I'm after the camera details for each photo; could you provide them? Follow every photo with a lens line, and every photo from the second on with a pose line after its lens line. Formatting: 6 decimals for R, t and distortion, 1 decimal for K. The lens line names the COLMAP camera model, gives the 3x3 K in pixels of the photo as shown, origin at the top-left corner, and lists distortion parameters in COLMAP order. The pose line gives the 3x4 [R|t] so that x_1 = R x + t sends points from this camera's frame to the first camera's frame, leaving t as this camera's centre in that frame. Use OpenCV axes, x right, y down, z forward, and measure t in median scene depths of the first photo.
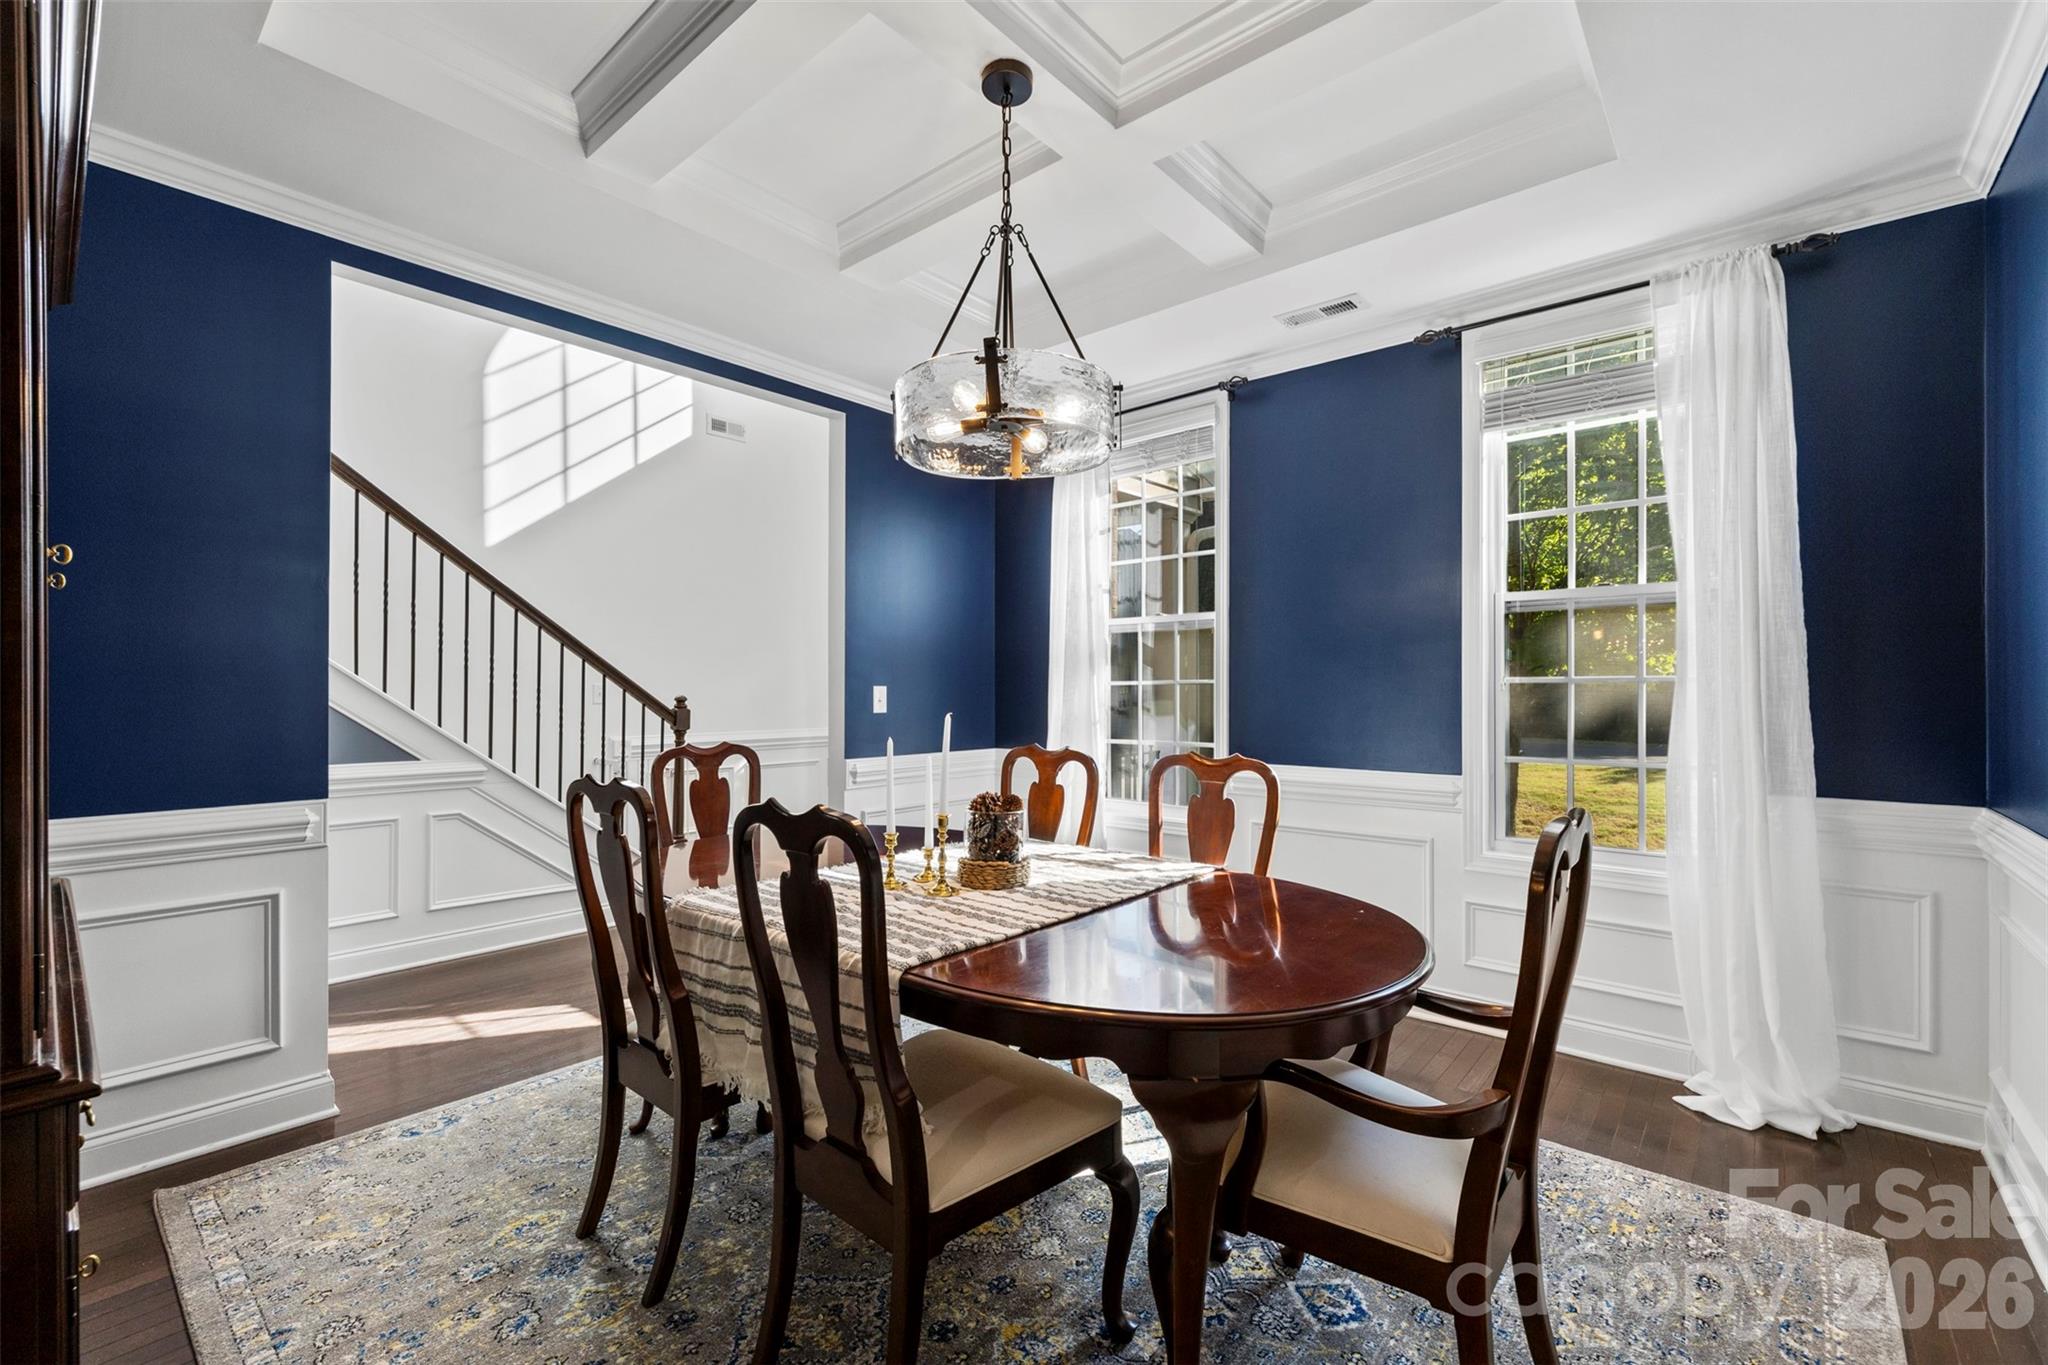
lens RADIAL K [[853.3, 0, 994.7], [0, 853.3, 692.2], [0, 0, 1]] dist [-0.015304, -0.000252]
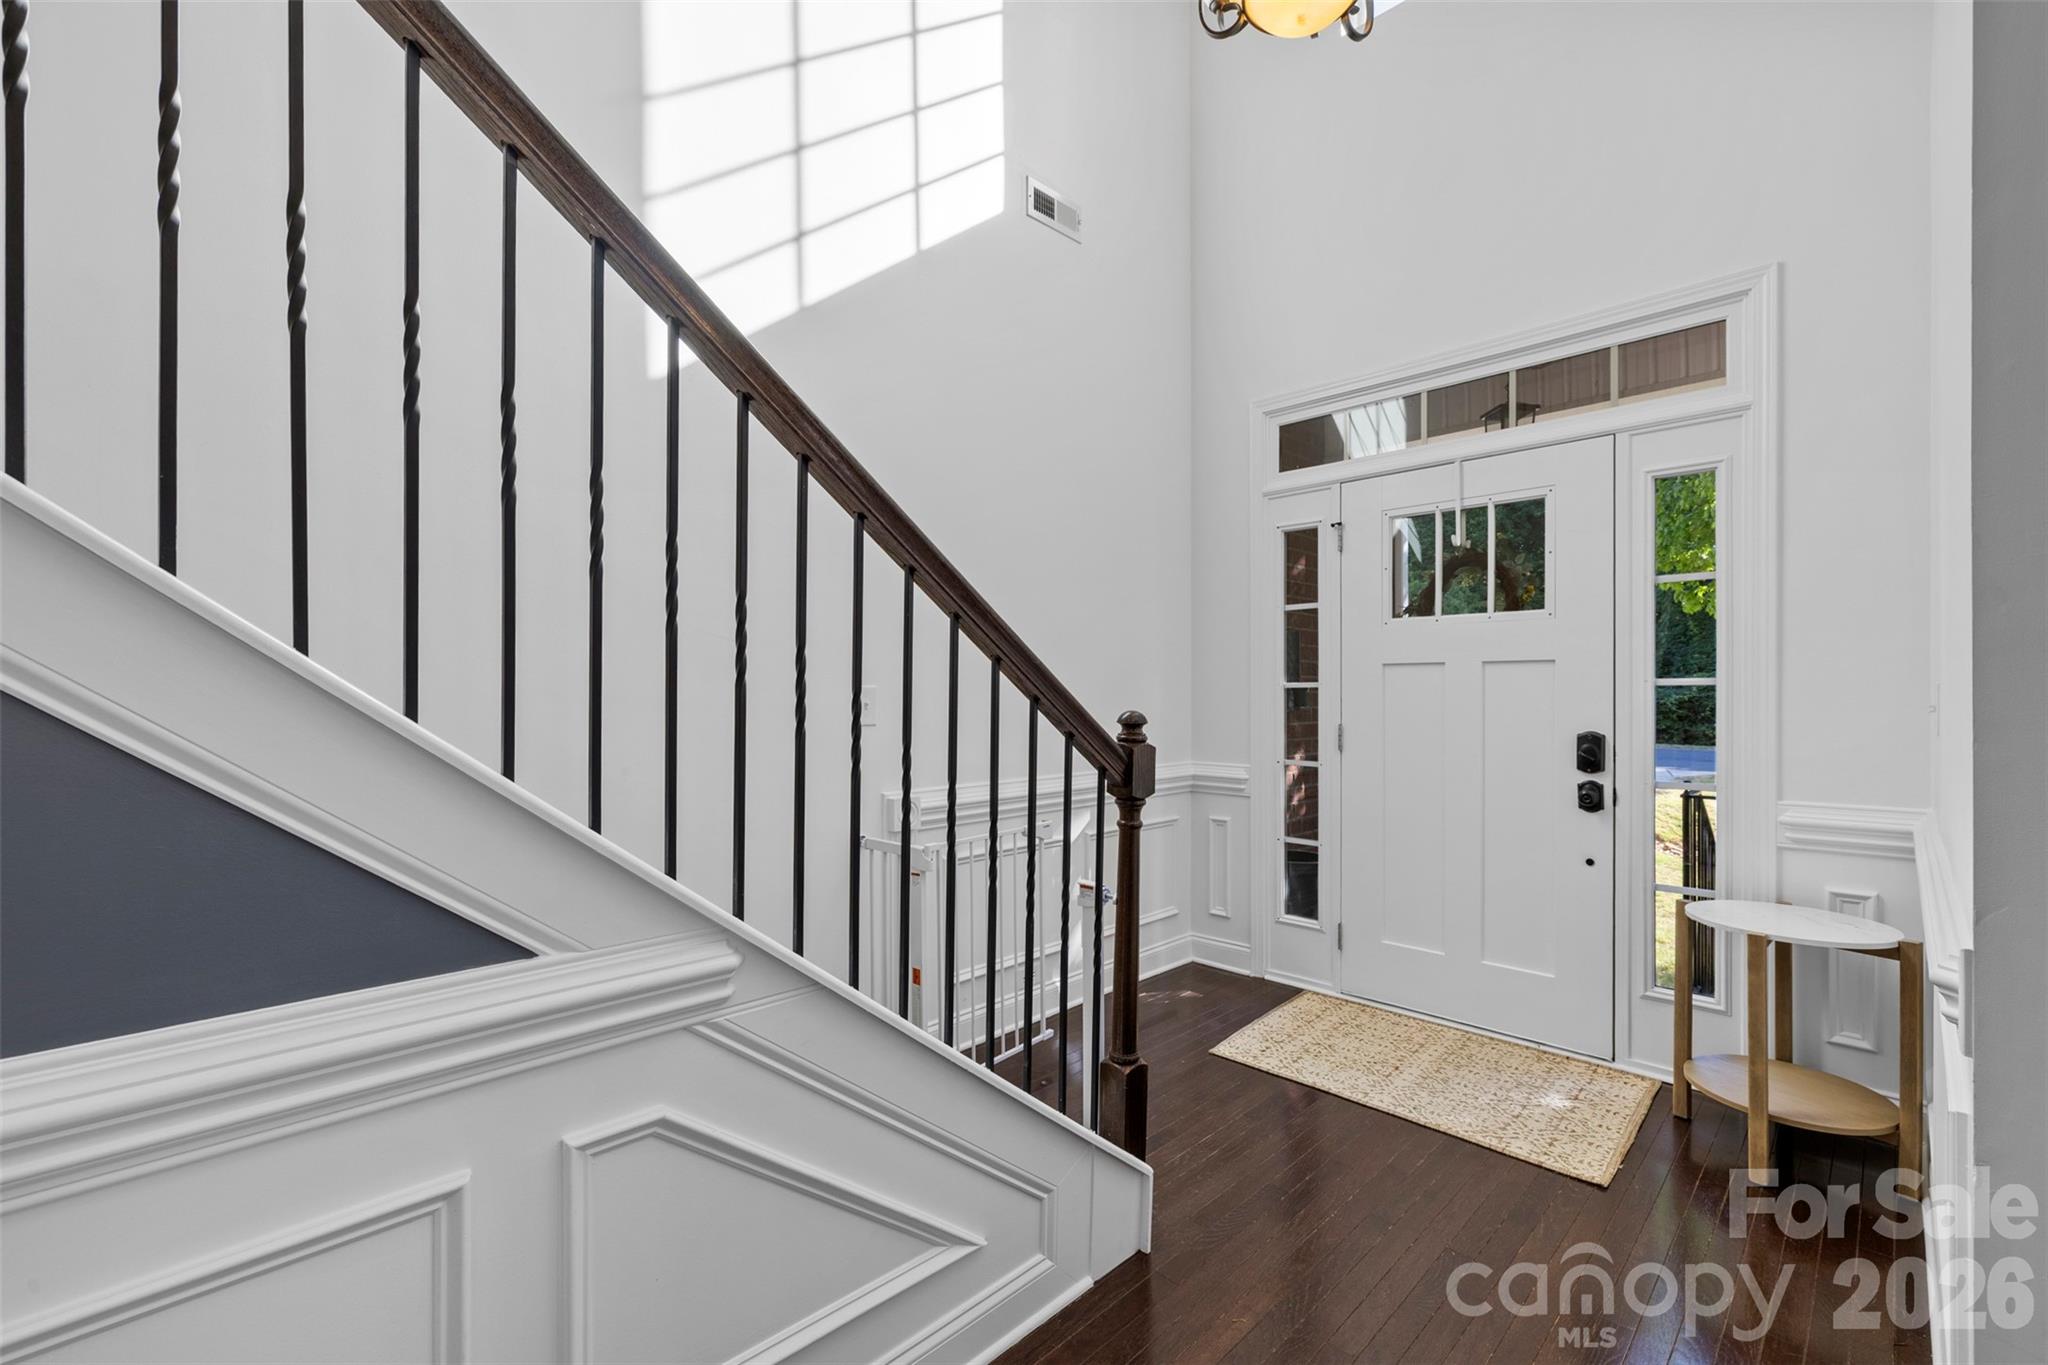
lens RADIAL K [[892.6, 0, 1024.0], [0, 892.6, 682.5], [0, 0, 1]] dist [-0.001784, -0.000260]
pose [[0.998913, -0.007882, -0.045932, -0.402840], [0.007614, 0.999953, -0.006021, -0.008056], [0.045977, 0.005665, 0.998926, 0.569739]]
